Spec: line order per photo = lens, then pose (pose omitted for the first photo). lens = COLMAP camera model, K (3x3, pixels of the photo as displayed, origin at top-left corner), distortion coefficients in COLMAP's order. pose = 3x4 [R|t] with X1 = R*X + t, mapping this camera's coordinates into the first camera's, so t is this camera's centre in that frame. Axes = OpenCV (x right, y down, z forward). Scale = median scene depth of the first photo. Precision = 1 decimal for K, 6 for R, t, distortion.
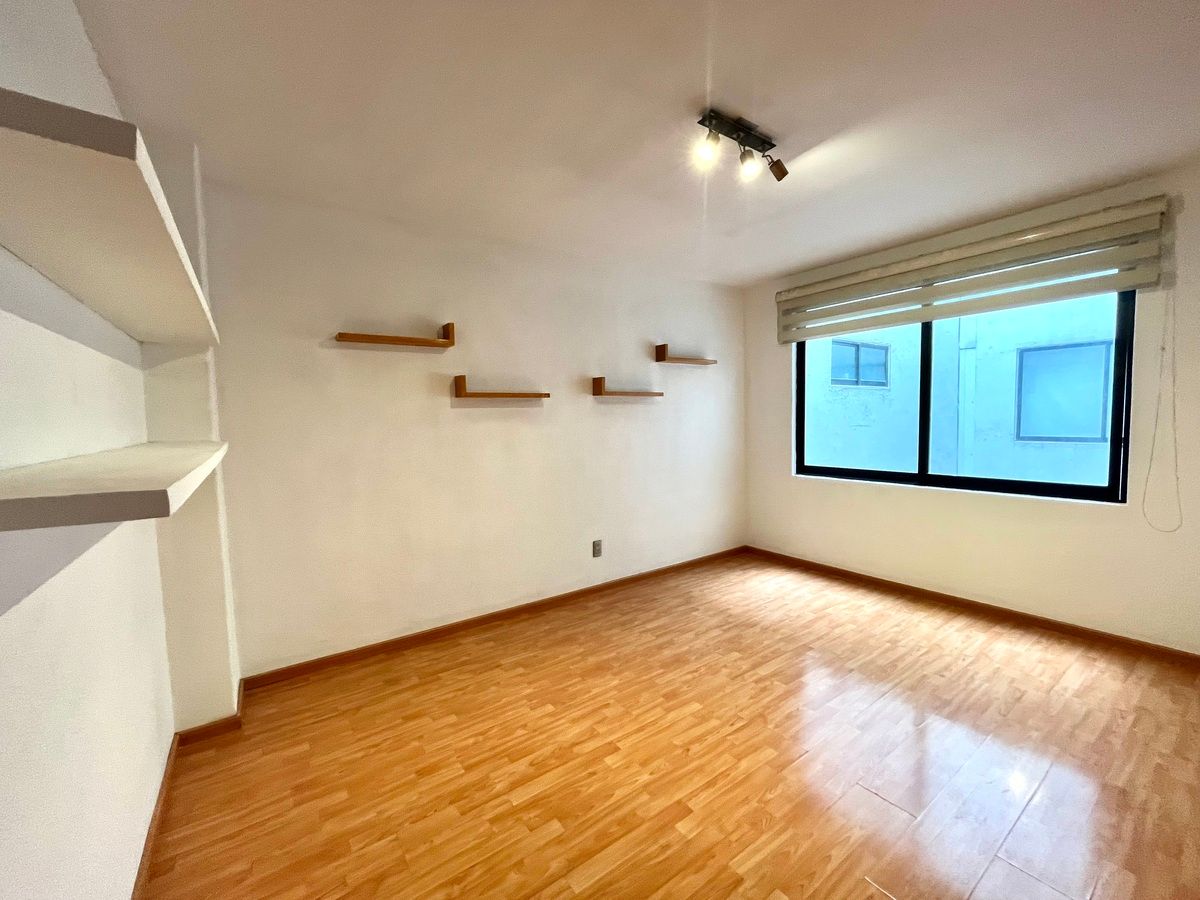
lens RADIAL K [[487.7, 0, 596.8], [0, 487.7, 453.5], [0, 0, 1]] dist [-0.006609, -0.000398]
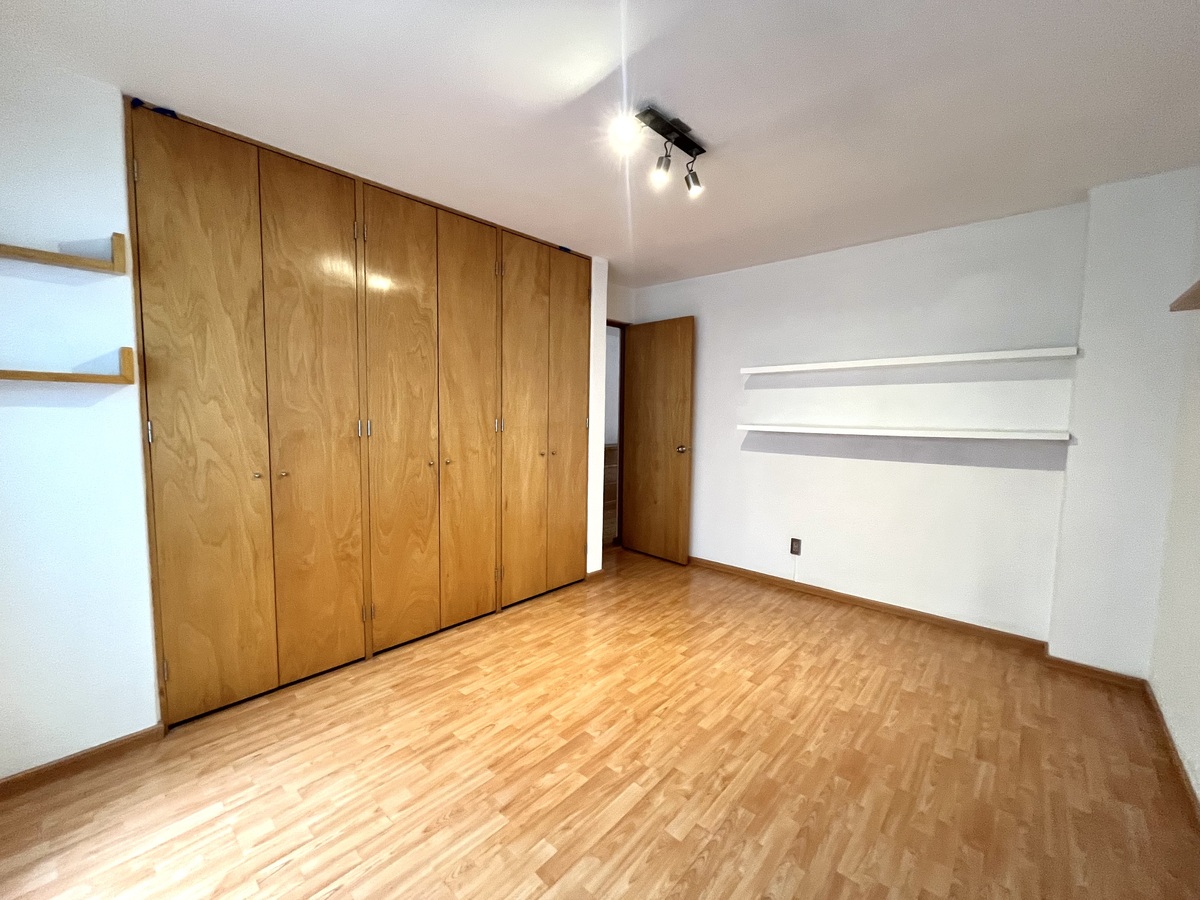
lens RADIAL K [[487.7, 0, 599.6], [0, 487.7, 450.7], [0, 0, 1]] dist [-0.006609, -0.000398]
pose [[-0.975597, 0.030083, -0.217498, 0.608558], [-0.004502, 0.987621, 0.156794, -0.156970], [0.219522, 0.153947, -0.963385, 1.832038]]
